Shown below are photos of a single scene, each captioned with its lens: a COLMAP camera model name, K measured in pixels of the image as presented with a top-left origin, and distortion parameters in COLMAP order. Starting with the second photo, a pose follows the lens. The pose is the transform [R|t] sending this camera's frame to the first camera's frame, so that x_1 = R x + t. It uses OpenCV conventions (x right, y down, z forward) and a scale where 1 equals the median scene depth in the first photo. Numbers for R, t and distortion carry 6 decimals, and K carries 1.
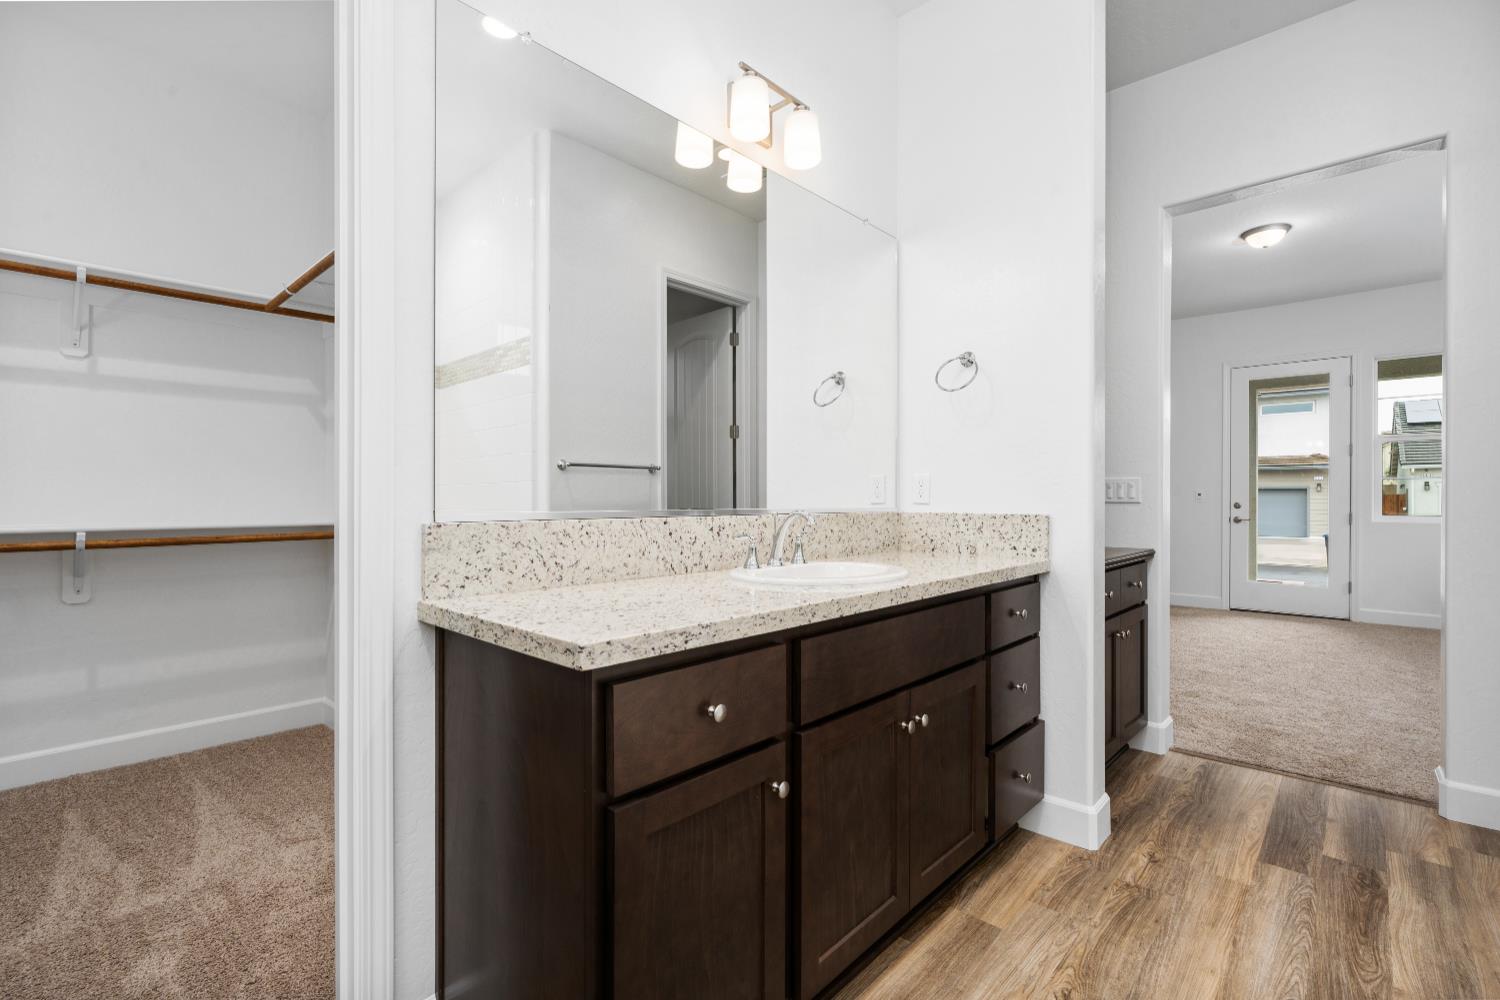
lens RADIAL K [[680.1, 0, 750.7], [0, 680.1, 501.0], [0, 0, 1]] dist [-0.000255, 0.000769]
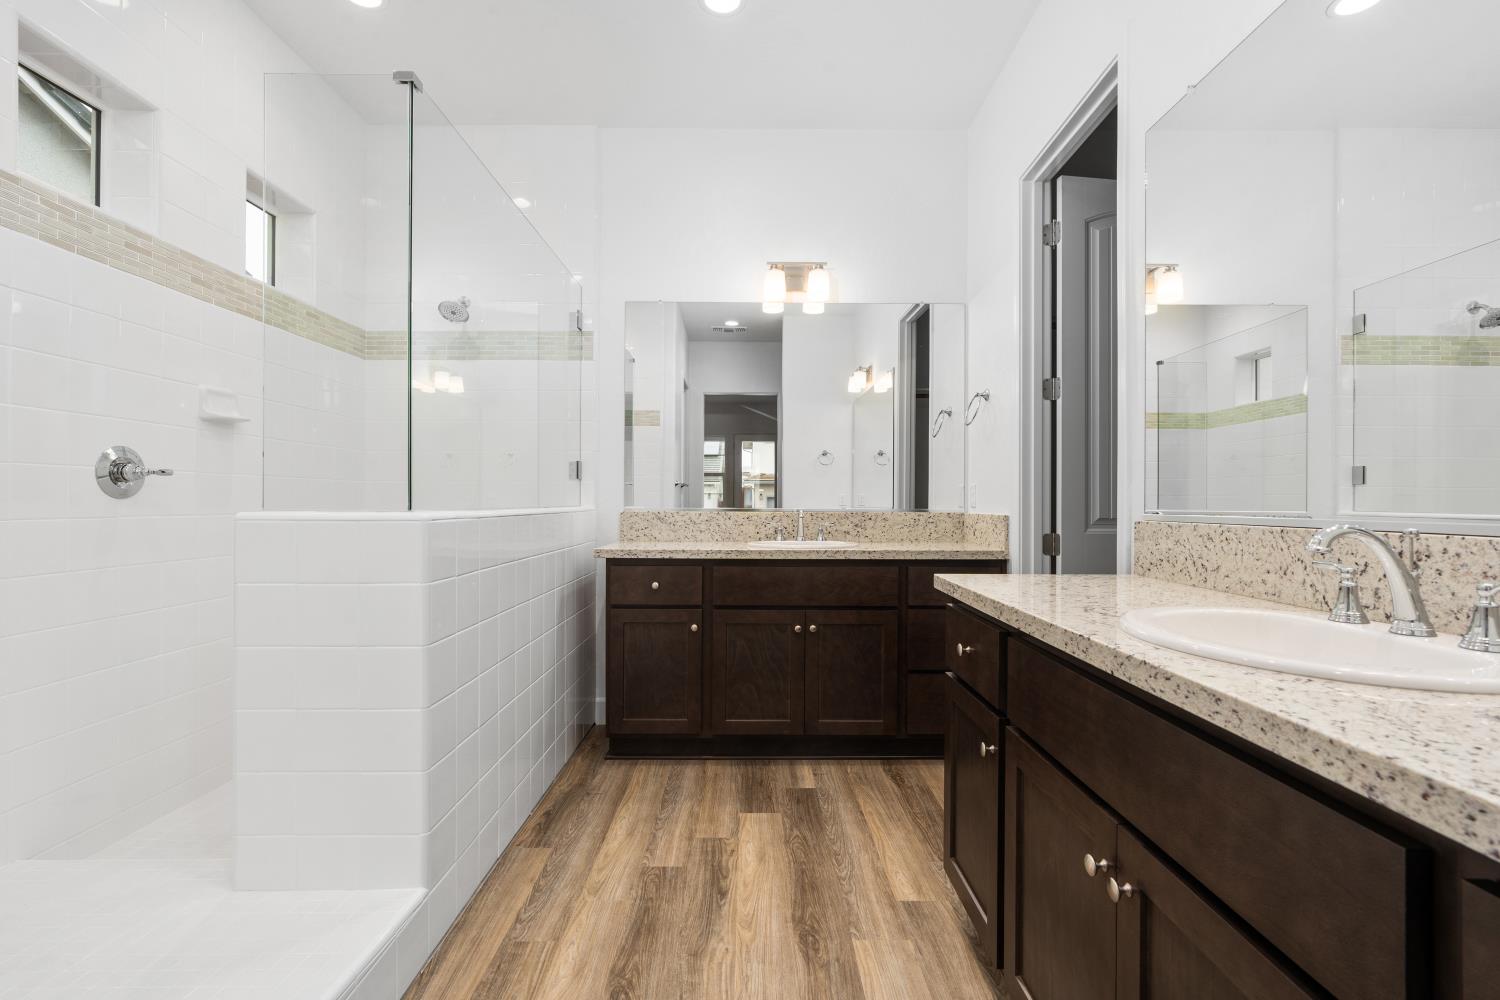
lens RADIAL K [[680.1, 0, 750.5], [0, 680.1, 500.2], [0, 0, 1]] dist [-0.000255, 0.000769]
pose [[-0.733257, -0.000453, -0.679952, 0.905556], [-0.000568, 1.000000, -0.000053, -0.006608], [0.679951, 0.000347, -0.733257, 1.260622]]
